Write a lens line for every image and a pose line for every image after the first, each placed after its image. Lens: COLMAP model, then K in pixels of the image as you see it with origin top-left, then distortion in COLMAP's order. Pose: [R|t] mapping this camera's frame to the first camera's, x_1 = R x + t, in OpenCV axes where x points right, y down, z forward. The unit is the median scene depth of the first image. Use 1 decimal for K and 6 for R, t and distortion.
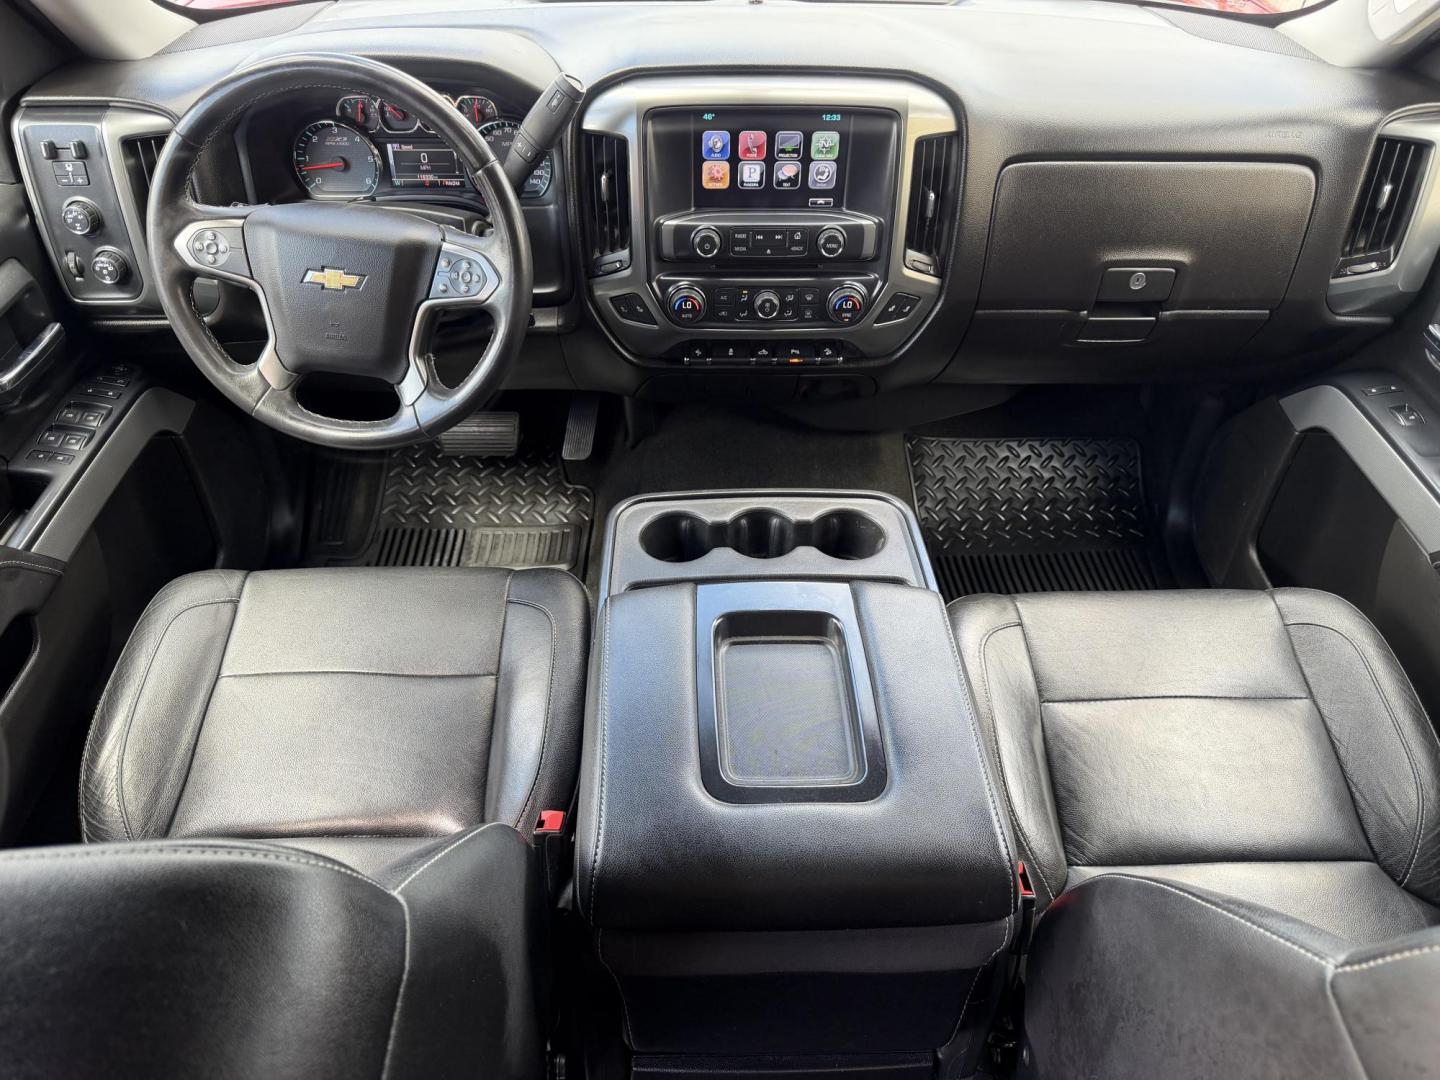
lens RADIAL K [[1024.8, 0, 736.2], [0, 1024.8, 573.1], [0, 0, 1]] dist [0.031892, -0.040193]
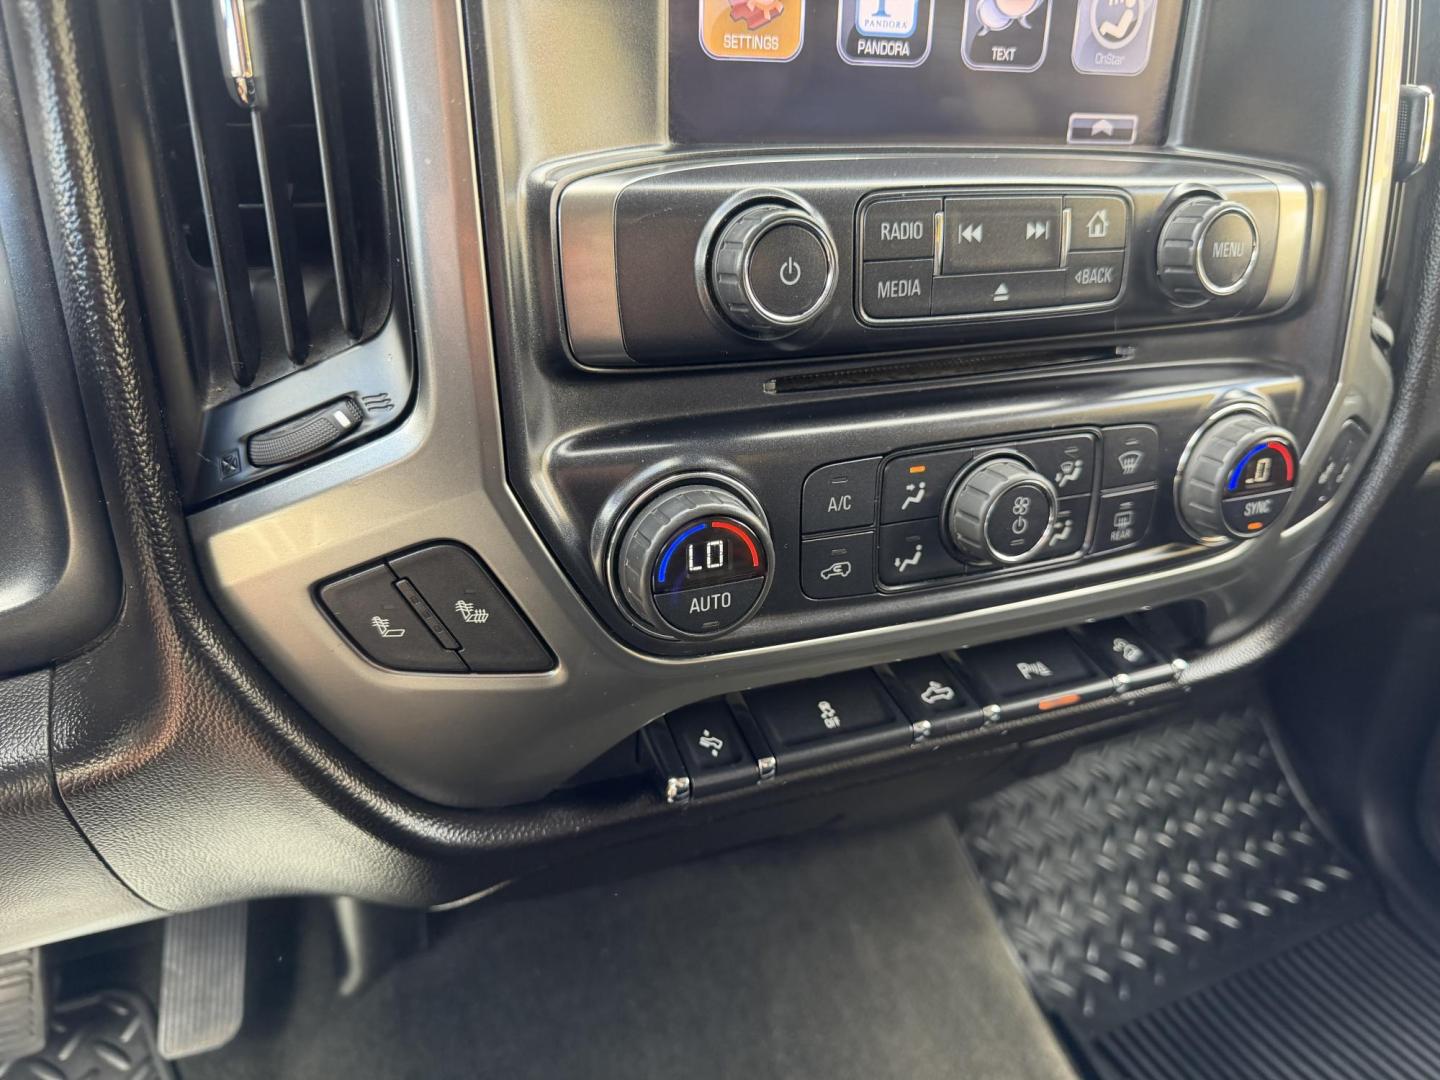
lens RADIAL K [[1038.1, 0, 728.8], [0, 1038.1, 559.8], [0, 0, 1]] dist [-0.013439, -0.013931]
pose [[0.927587, -0.145889, 0.343947, -0.119672], [0.237652, 0.940750, -0.241892, -0.208703], [-0.288278, 0.306115, 0.907298, 0.810113]]
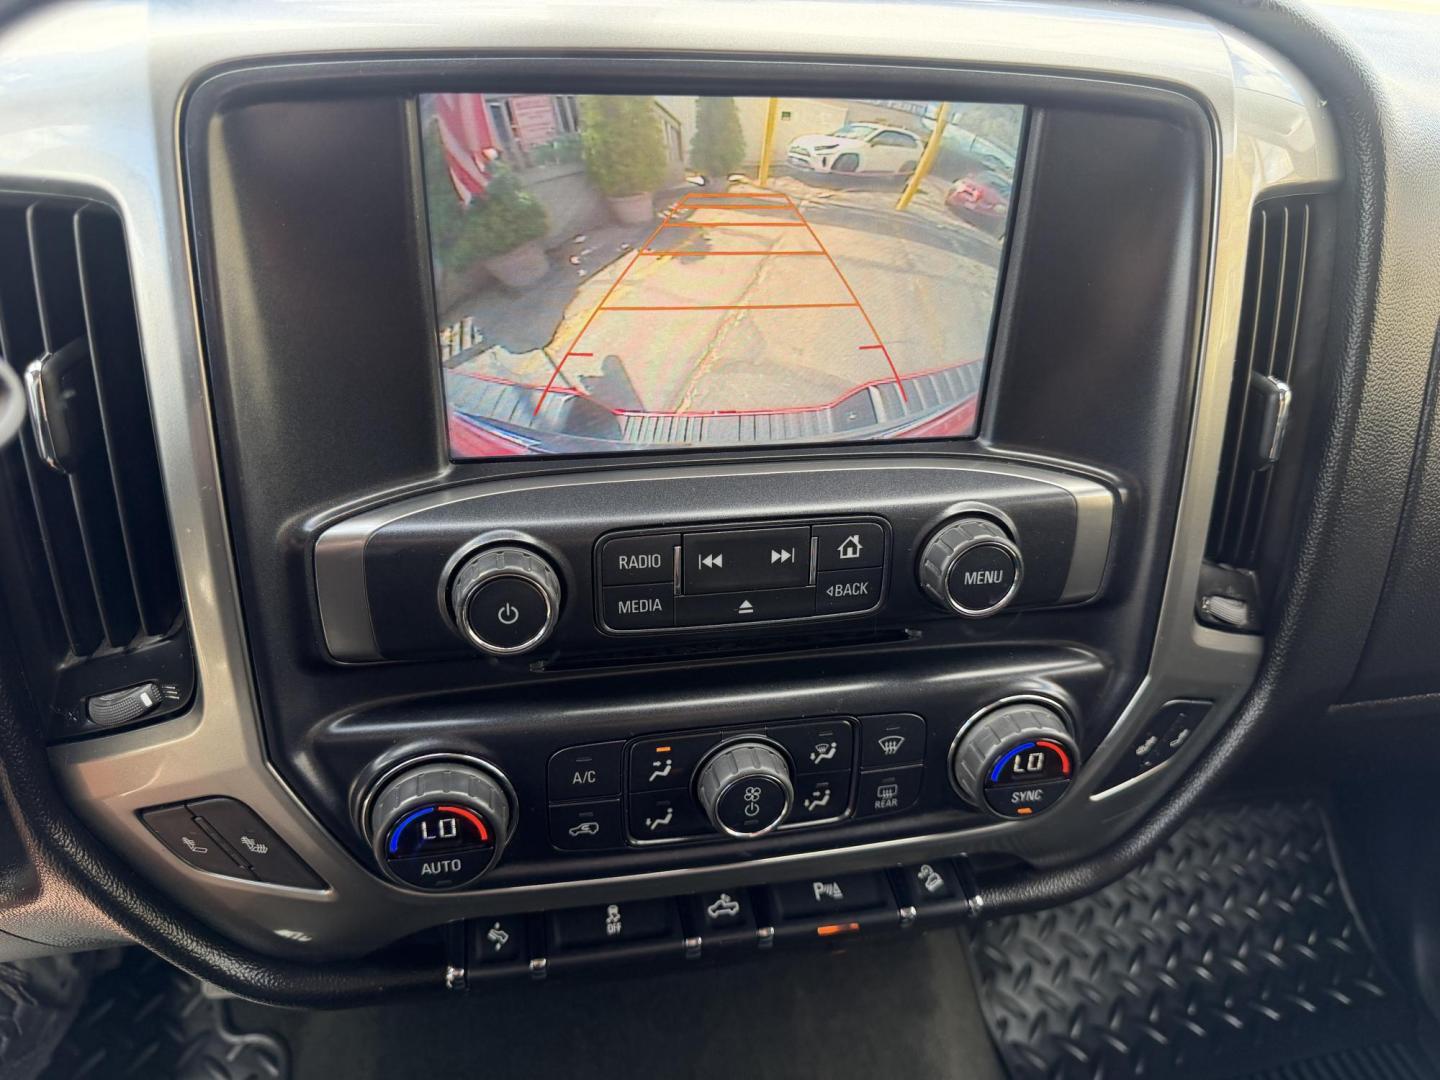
lens RADIAL K [[1024.8, 0, 742.3], [0, 1024.8, 520.1], [0, 0, 1]] dist [0.031892, -0.040193]
pose [[0.983595, -0.058781, 0.170543, -0.013356], [0.099040, 0.966152, -0.238204, -0.269306], [-0.150769, 0.251187, 0.956124, 0.732792]]
